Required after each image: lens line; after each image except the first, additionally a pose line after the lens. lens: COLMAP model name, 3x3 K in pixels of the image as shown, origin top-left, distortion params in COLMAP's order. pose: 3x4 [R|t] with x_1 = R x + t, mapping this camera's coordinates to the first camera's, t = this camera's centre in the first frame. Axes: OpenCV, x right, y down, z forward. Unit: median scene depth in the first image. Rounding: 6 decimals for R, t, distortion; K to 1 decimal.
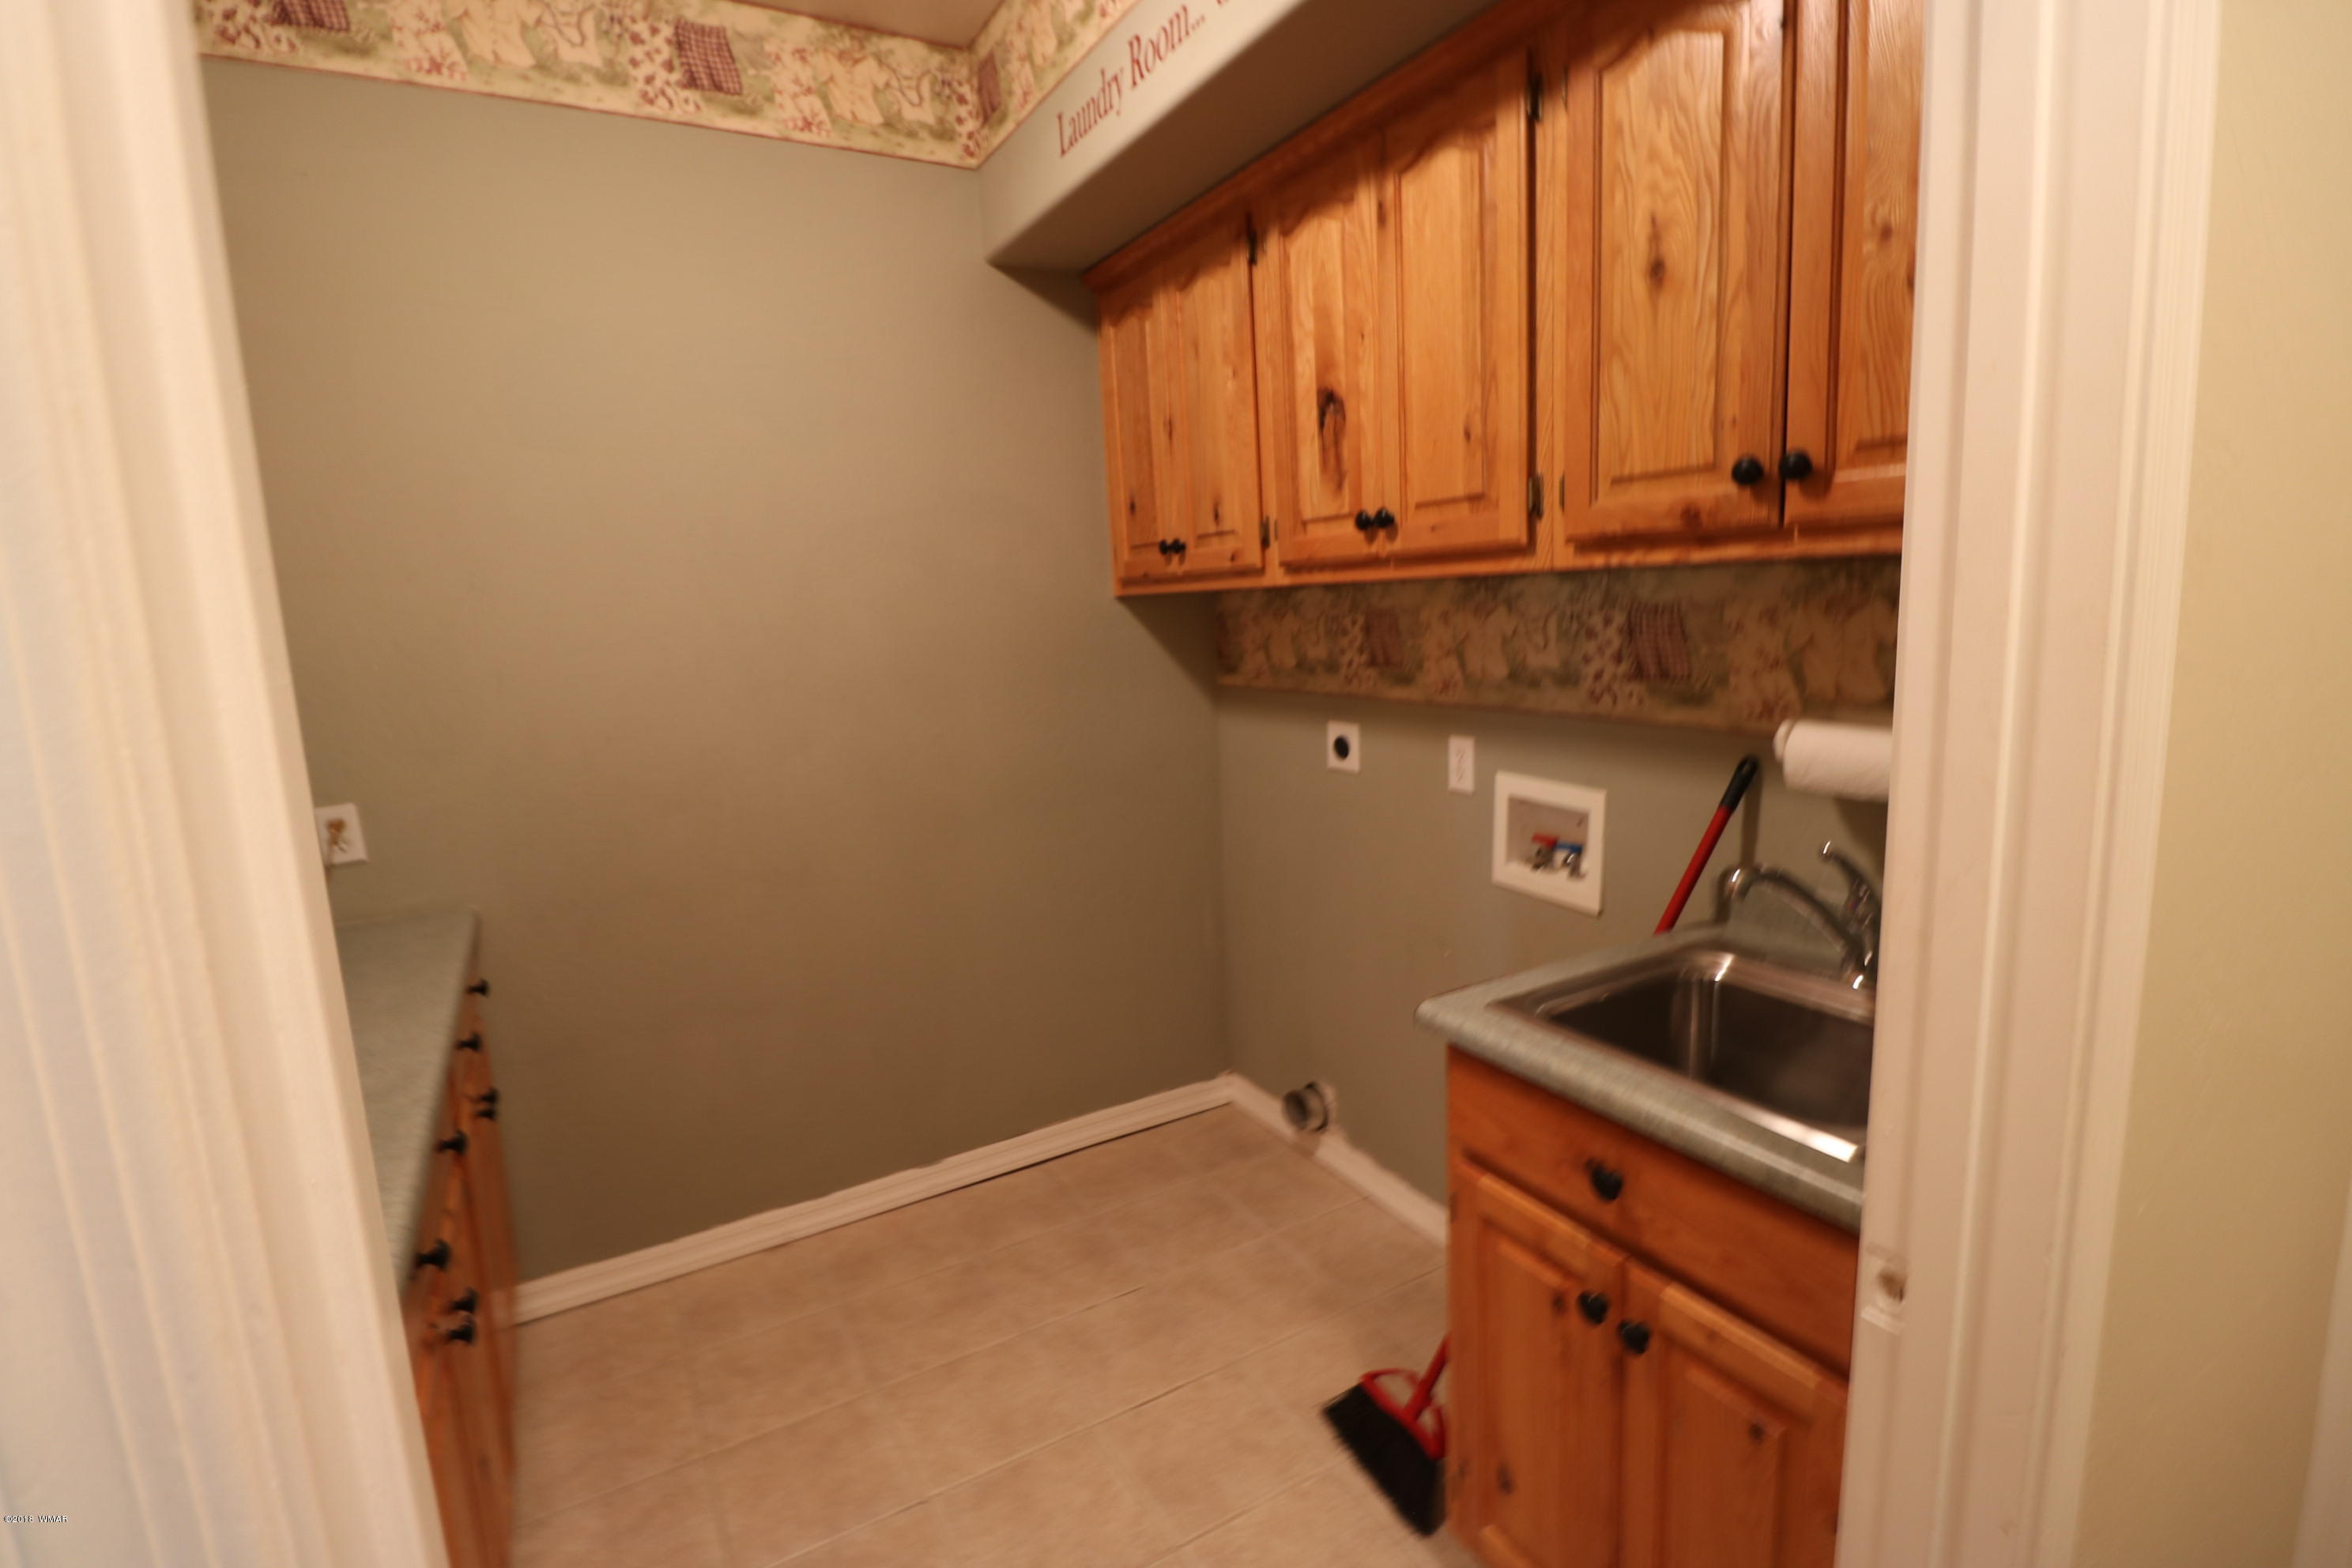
lens RADIAL K [[1099.8, 0, 1177.9], [0, 1099.8, 771.7], [0, 0, 1]] dist [-0.000010, -0.012309]
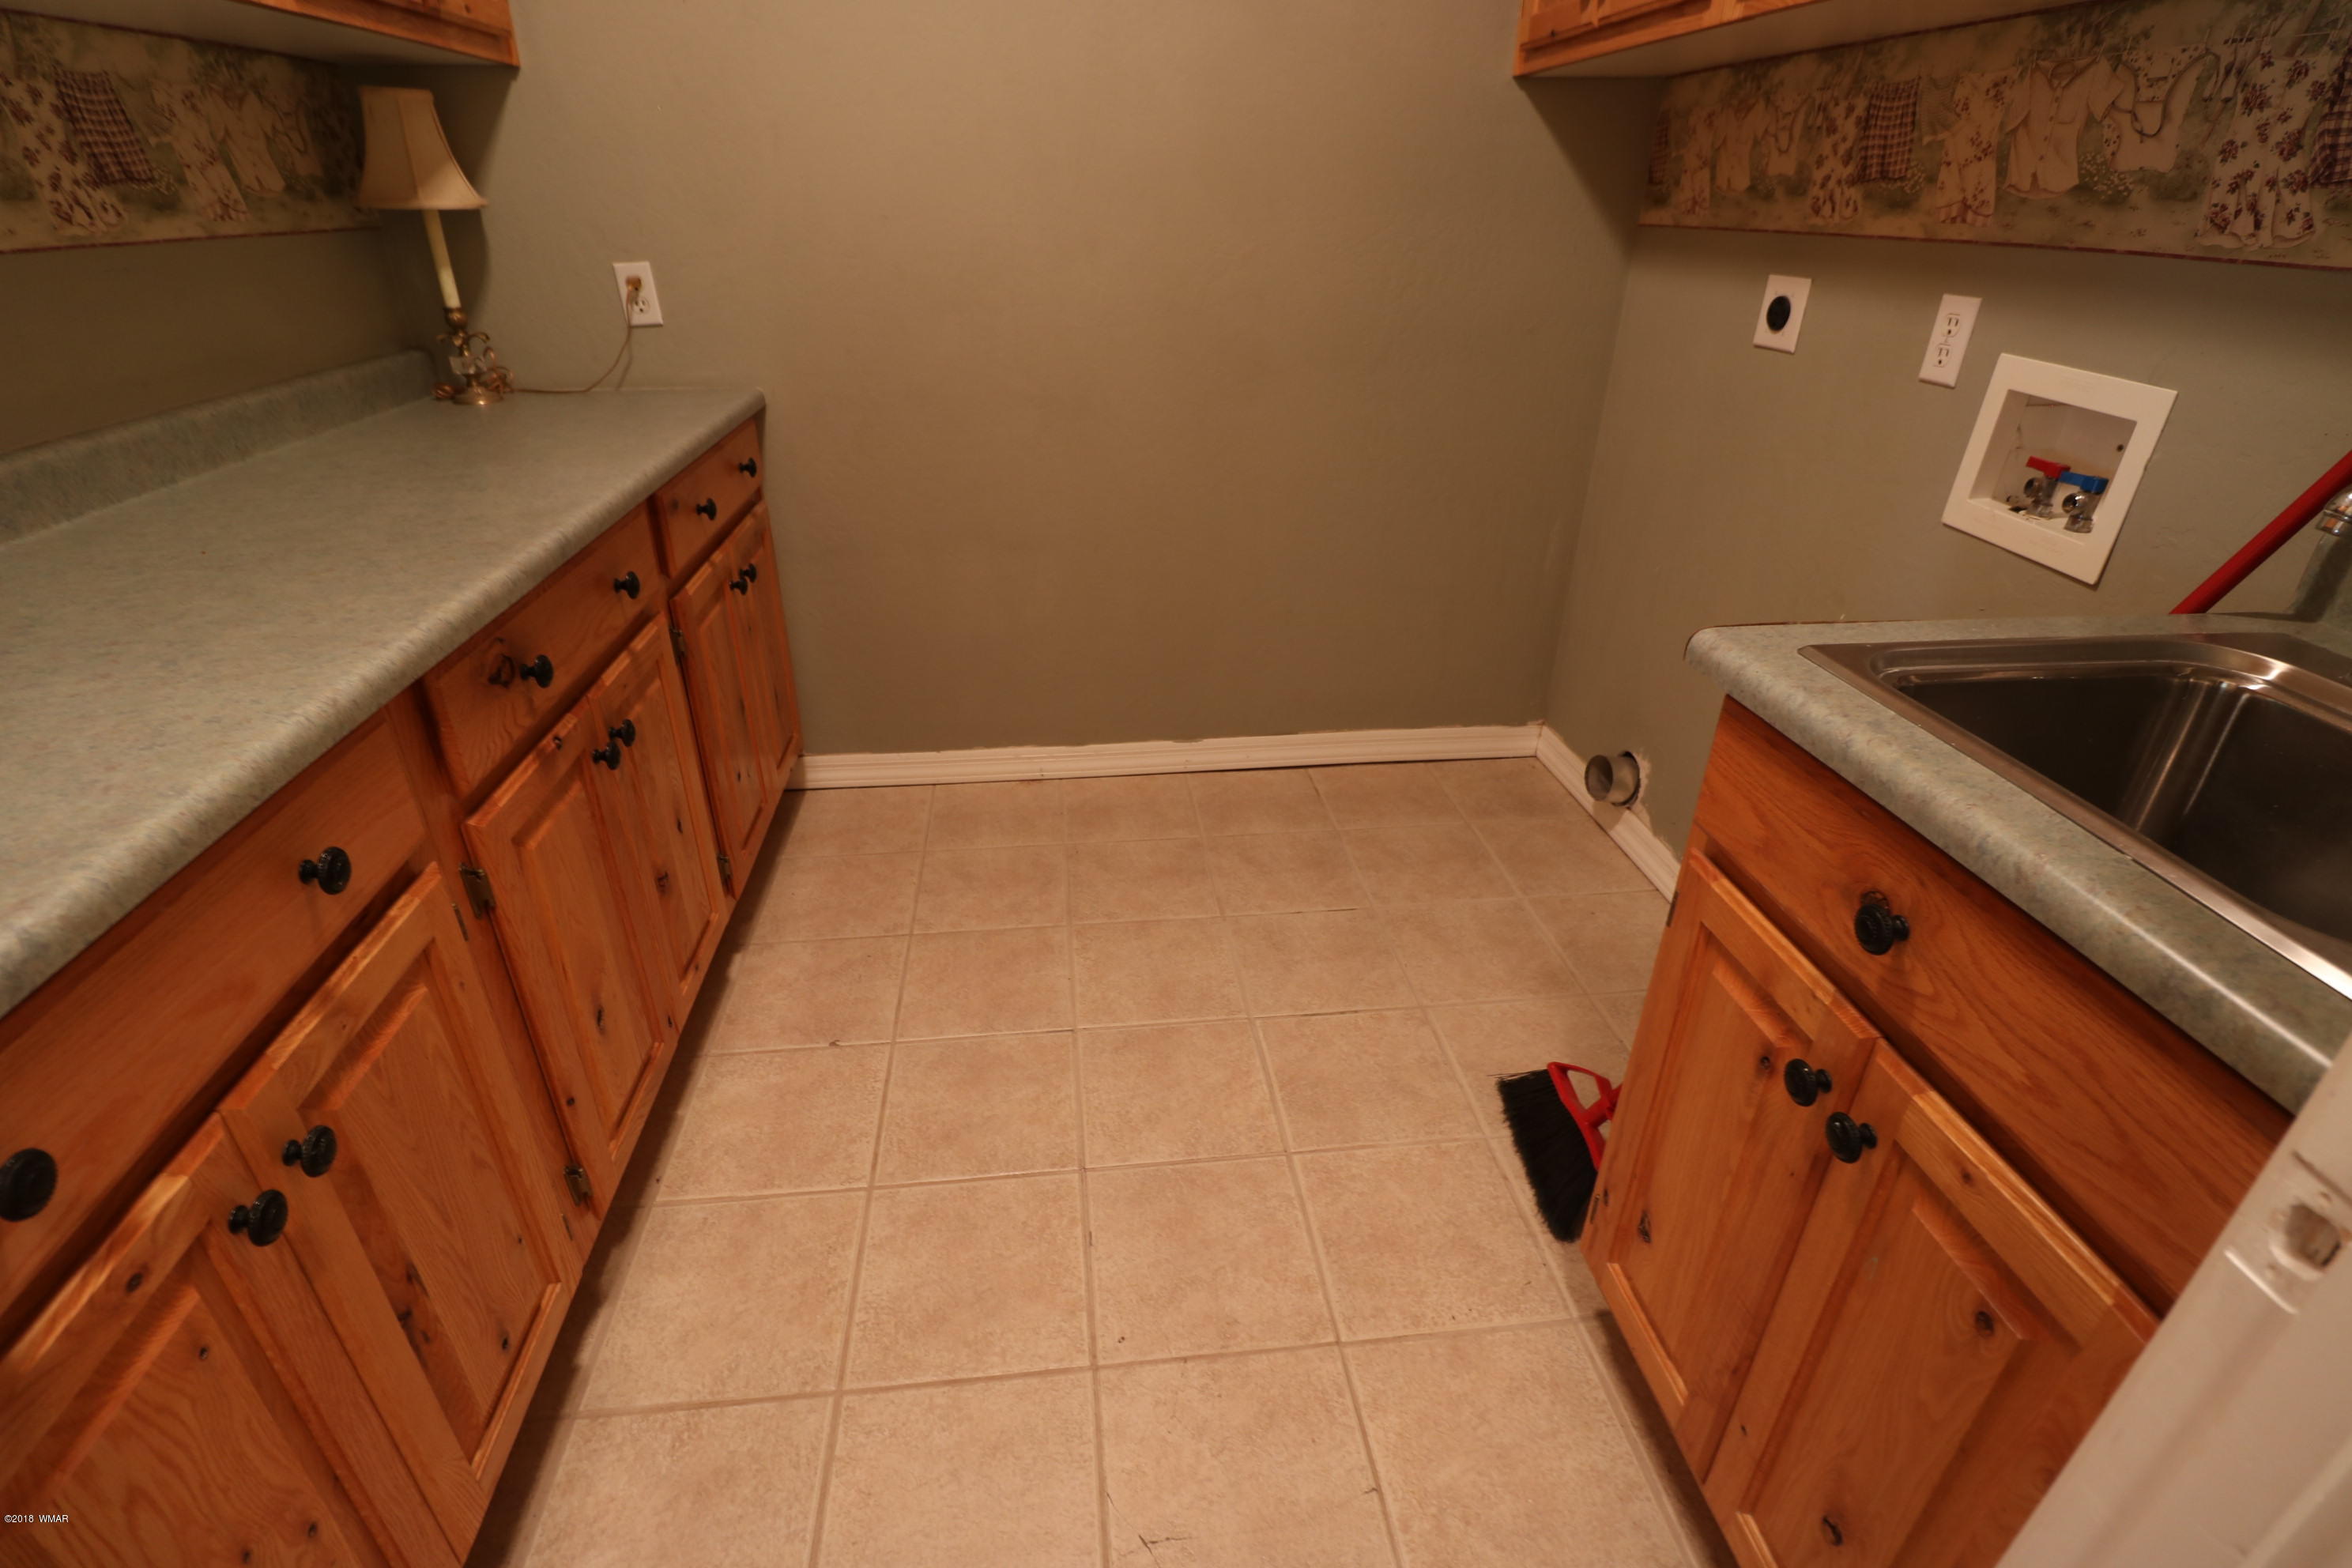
lens RADIAL K [[1099.8, 0, 1166.8], [0, 1099.8, 779.4], [0, 0, 1]] dist [-0.000010, -0.012309]
pose [[0.912960, 0.231684, -0.335898, 0.124527], [-0.107127, 0.930392, 0.350564, 0.068229], [0.393736, -0.284067, 0.874230, 0.179818]]
